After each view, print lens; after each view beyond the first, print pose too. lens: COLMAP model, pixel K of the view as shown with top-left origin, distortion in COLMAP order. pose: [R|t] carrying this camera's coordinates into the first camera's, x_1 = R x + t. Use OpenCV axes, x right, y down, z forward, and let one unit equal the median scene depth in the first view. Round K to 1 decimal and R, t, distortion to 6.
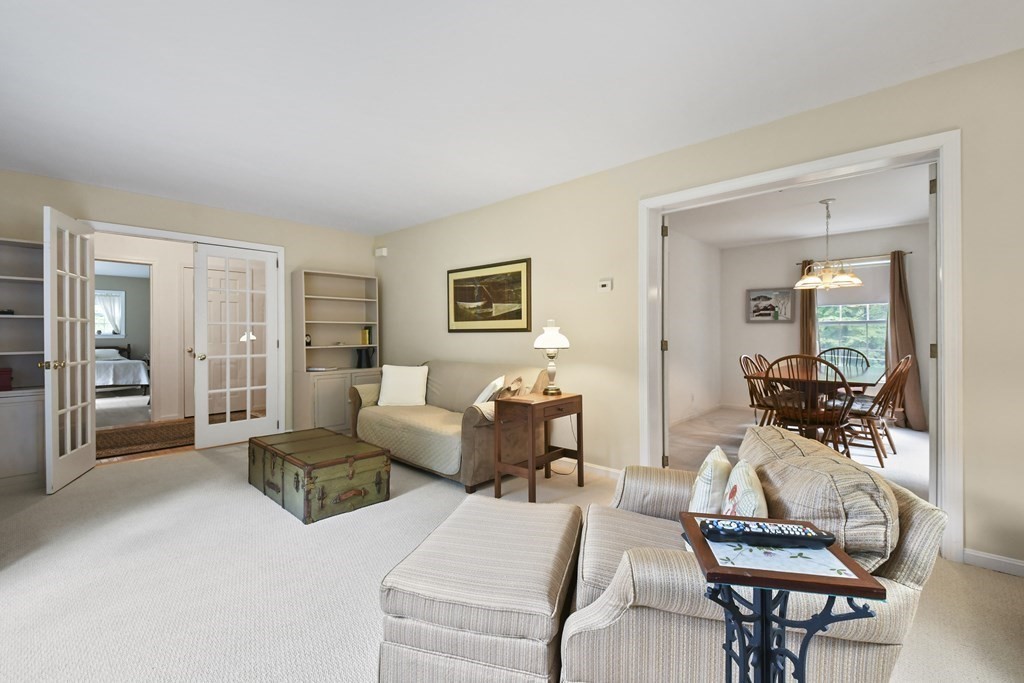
lens RADIAL K [[447.1, 0, 512.0], [0, 447.1, 341.5], [0, 0, 1]] dist [0.031446, -0.019468]
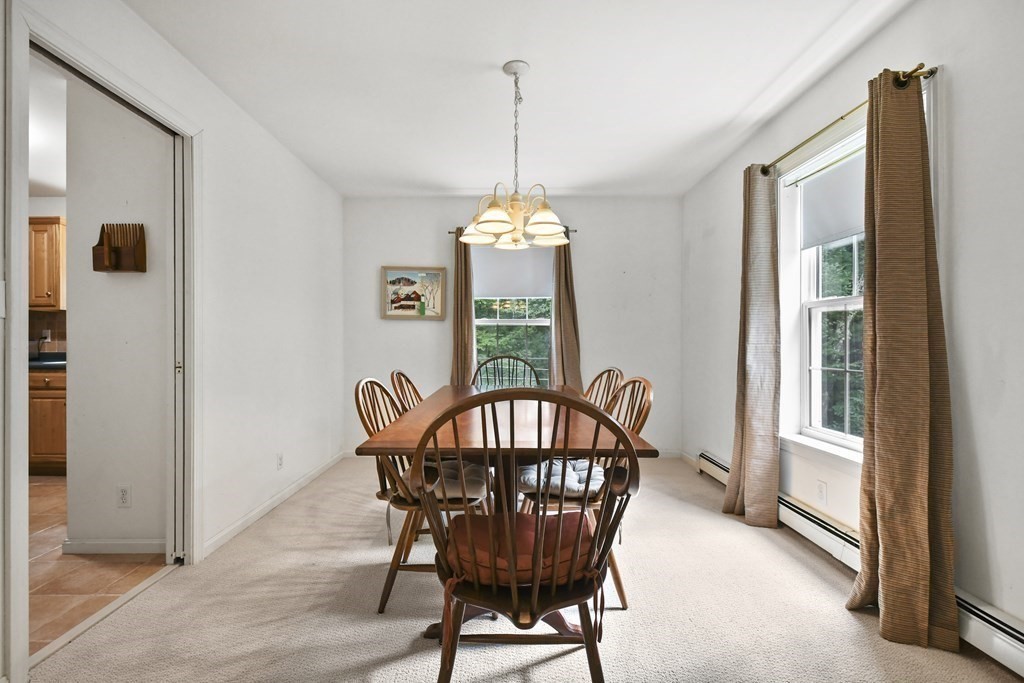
lens RADIAL K [[447.1, 0, 512.0], [0, 447.1, 341.5], [0, 0, 1]] dist [0.031446, -0.019468]
pose [[0.736275, 0.006823, 0.676648, 0.236294], [0.005571, 0.999854, -0.016144, 0.002279], [-0.676660, 0.015656, 0.736129, 0.424545]]
